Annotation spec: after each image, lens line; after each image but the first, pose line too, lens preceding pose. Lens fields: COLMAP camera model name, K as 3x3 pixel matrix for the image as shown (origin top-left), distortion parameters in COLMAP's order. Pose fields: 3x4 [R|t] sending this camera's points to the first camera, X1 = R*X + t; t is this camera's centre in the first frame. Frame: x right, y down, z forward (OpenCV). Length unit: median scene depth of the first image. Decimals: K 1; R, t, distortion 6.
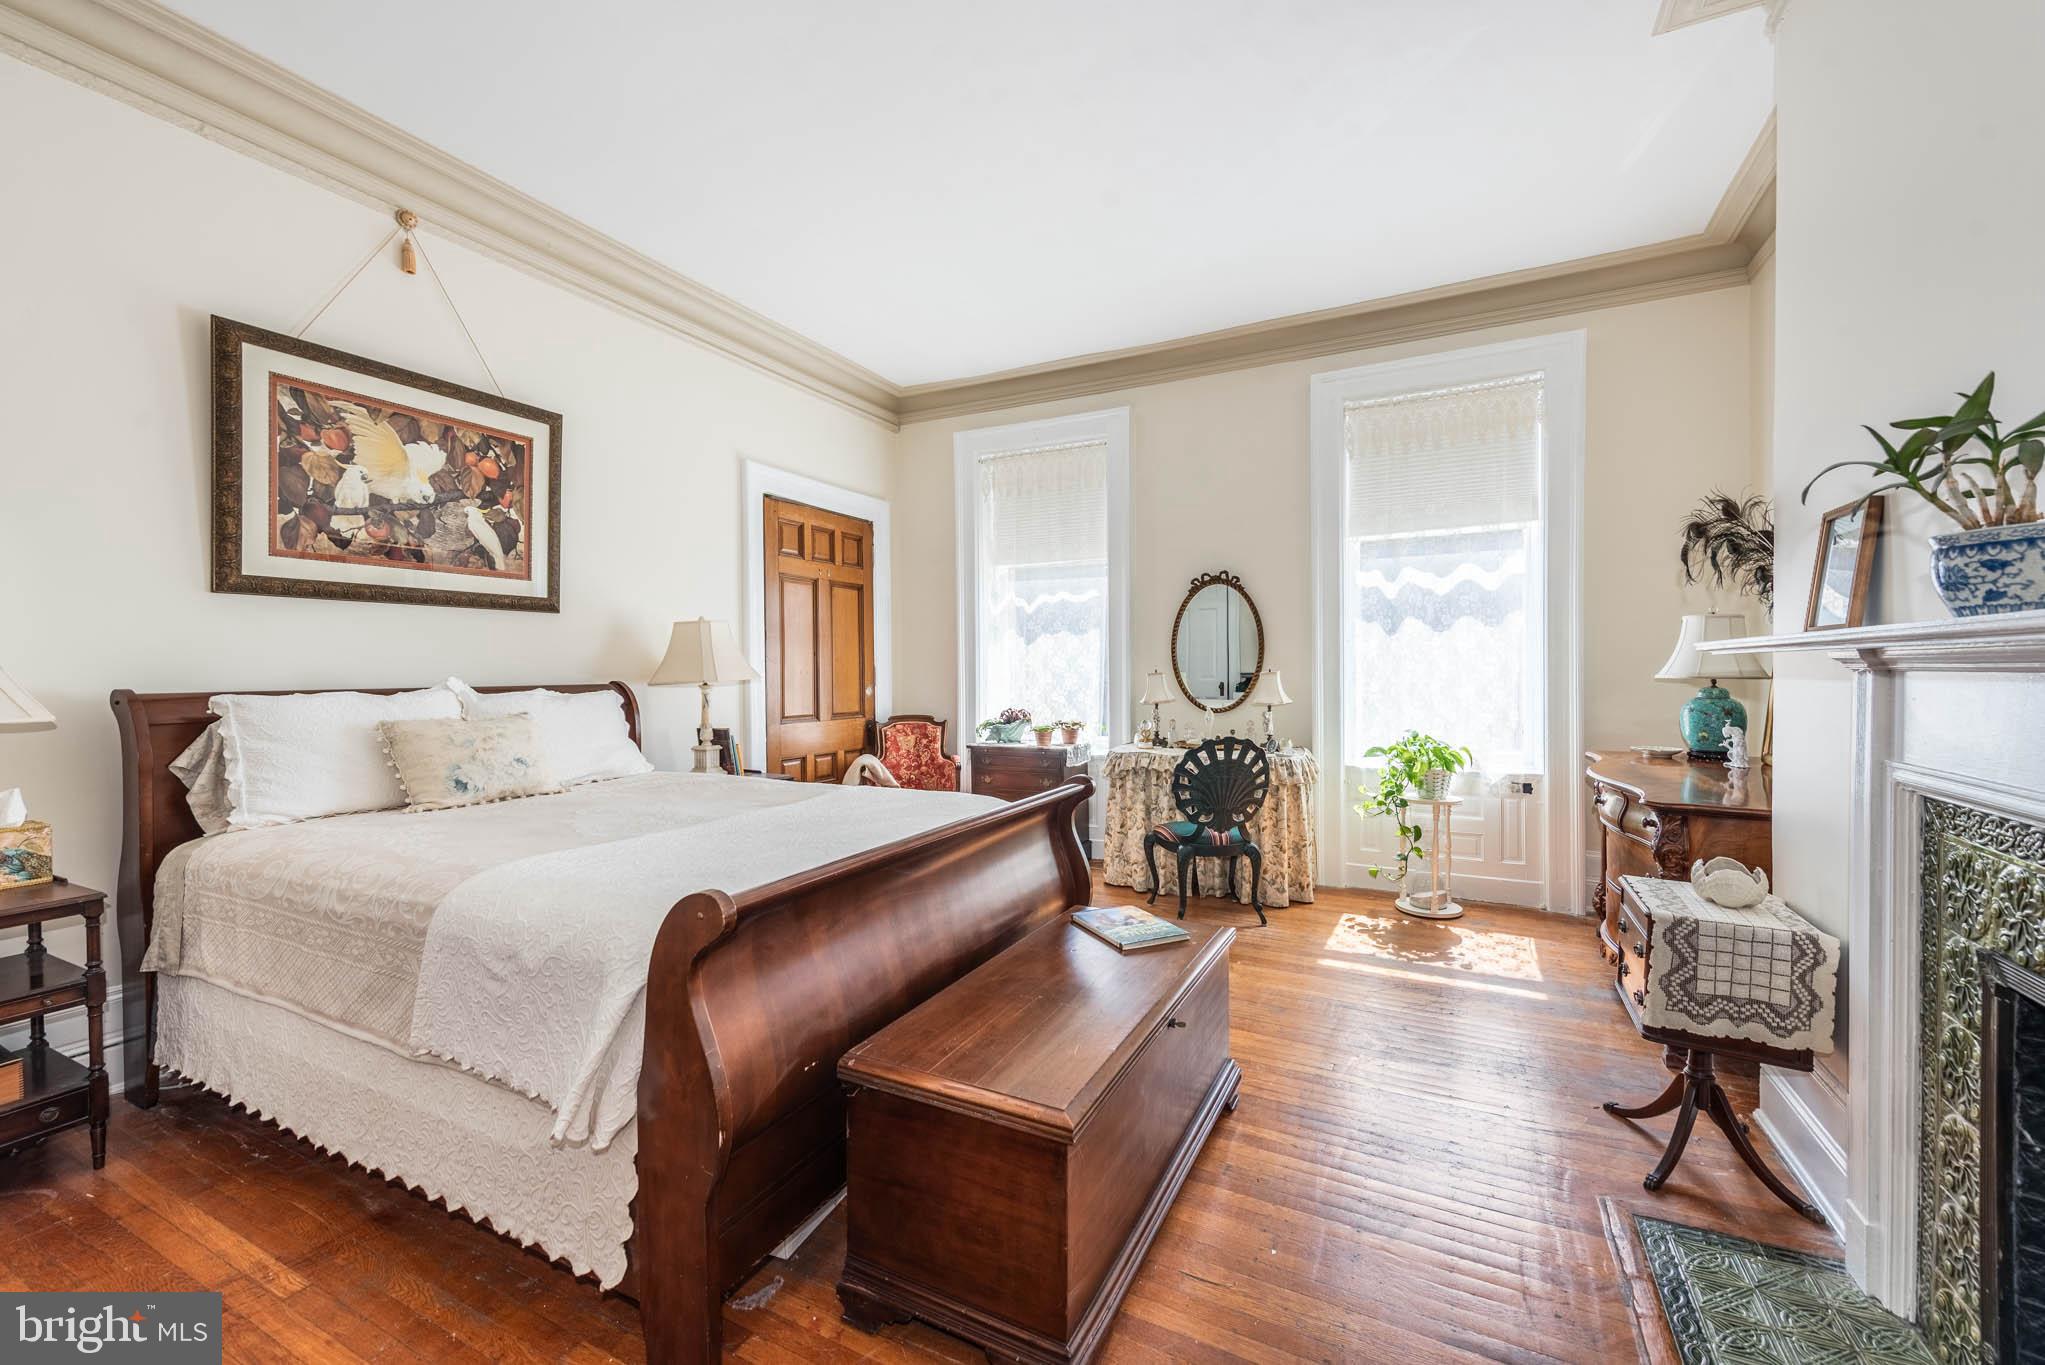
lens RADIAL K [[811.9, 0, 1022.5], [0, 811.9, 682.5], [0, 0, 1]] dist [0.010326, -0.000026]
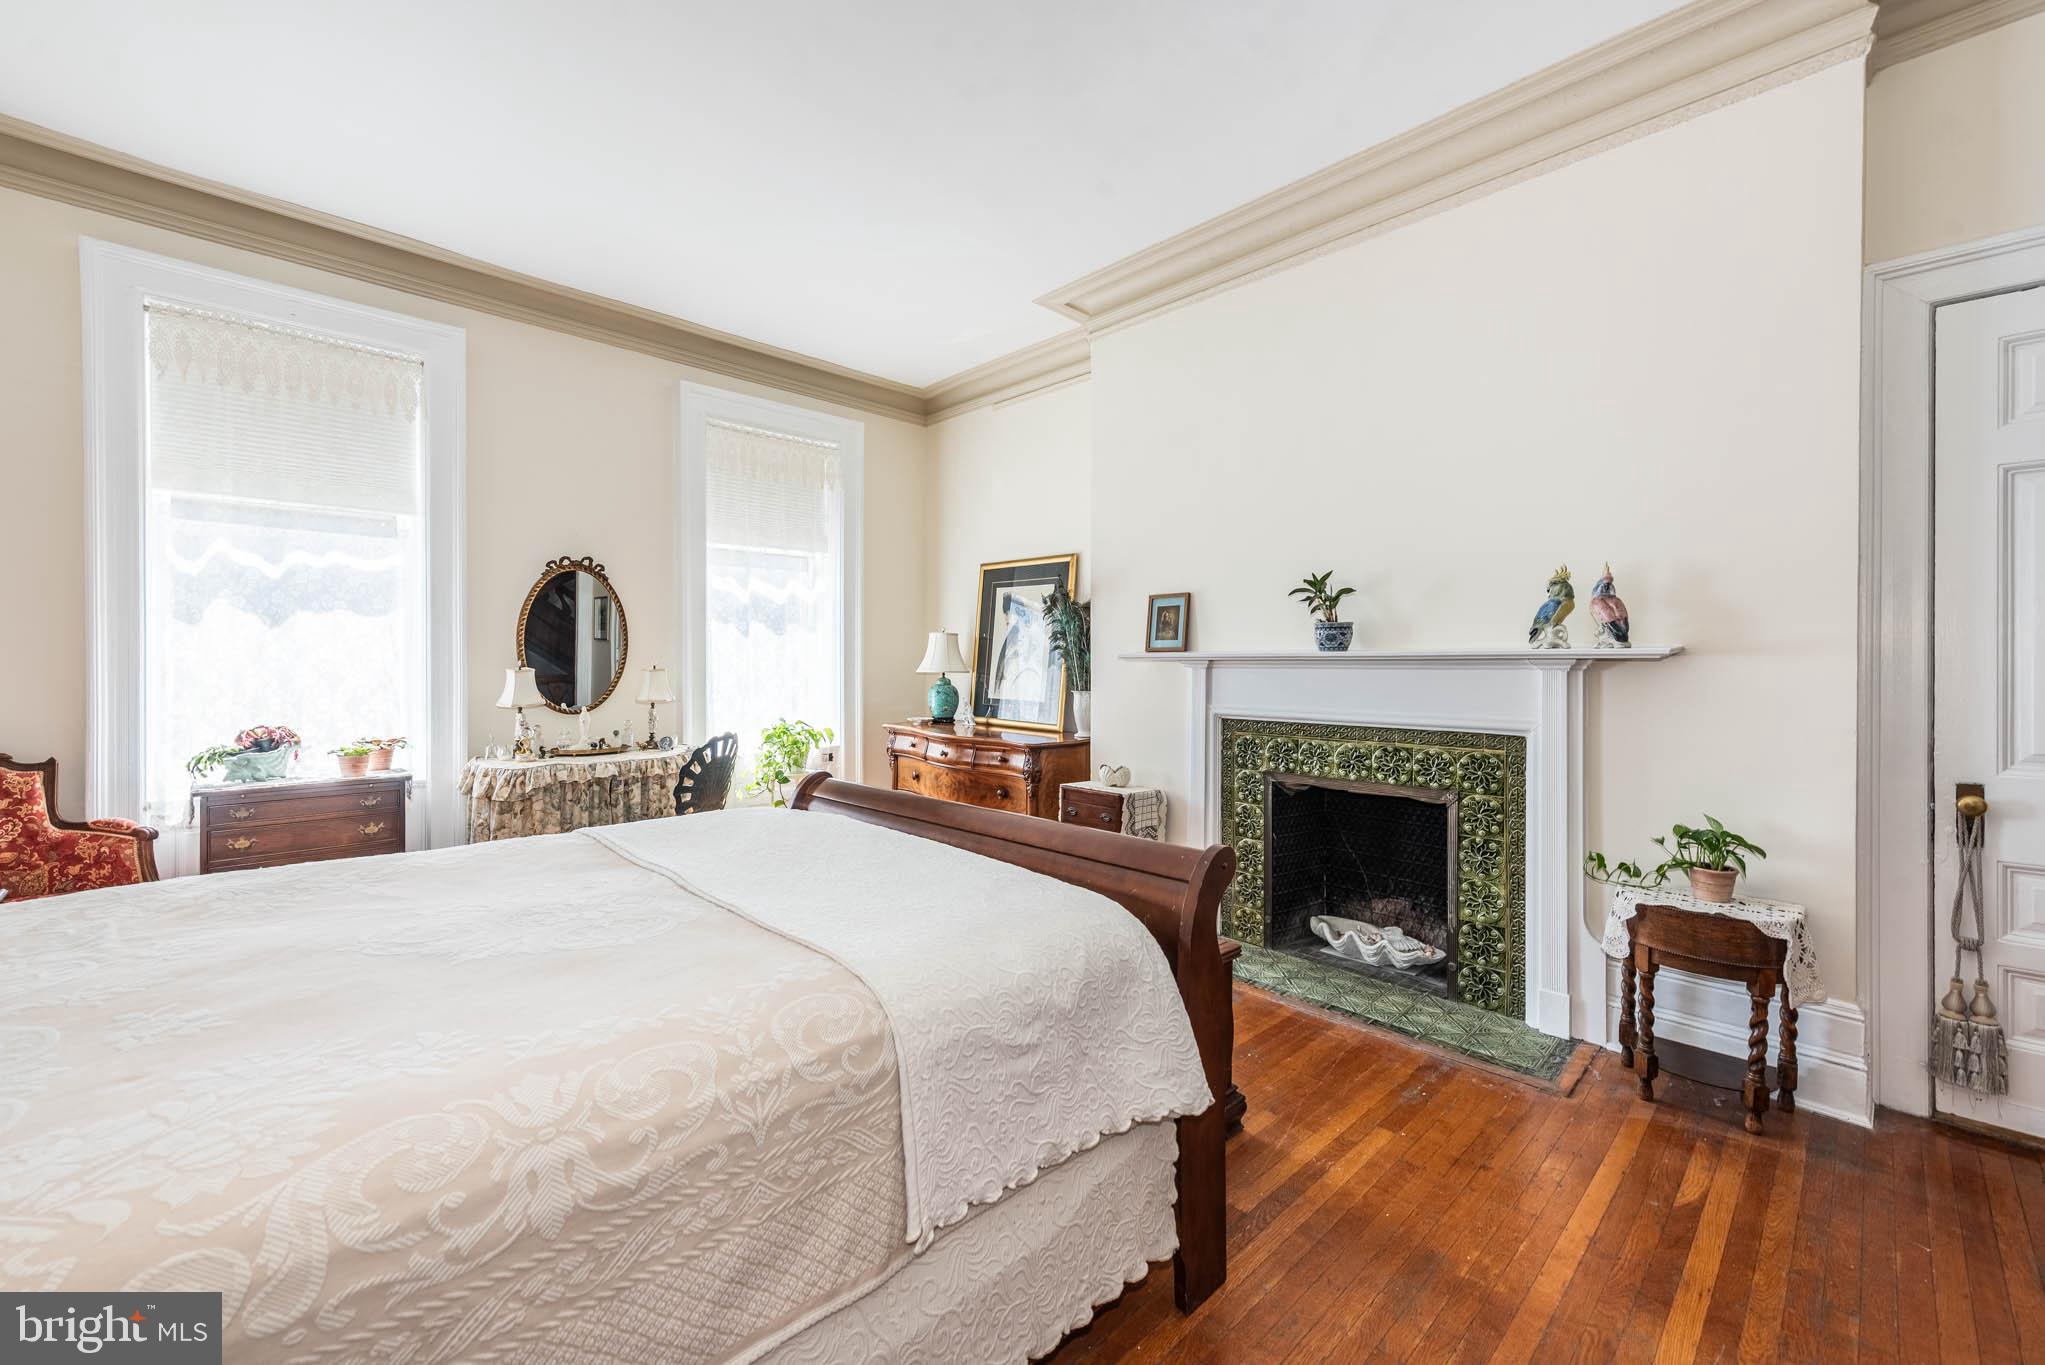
lens RADIAL K [[828.3, 0, 1023.9], [0, 828.3, 666.9], [0, 0, 1]] dist [0.001237, 0.000172]
pose [[0.317893, 0.002538, 0.948123, -0.502921], [0.013968, 0.999875, -0.007360, -0.001661], [-0.948024, 0.015583, 0.317818, 0.264390]]
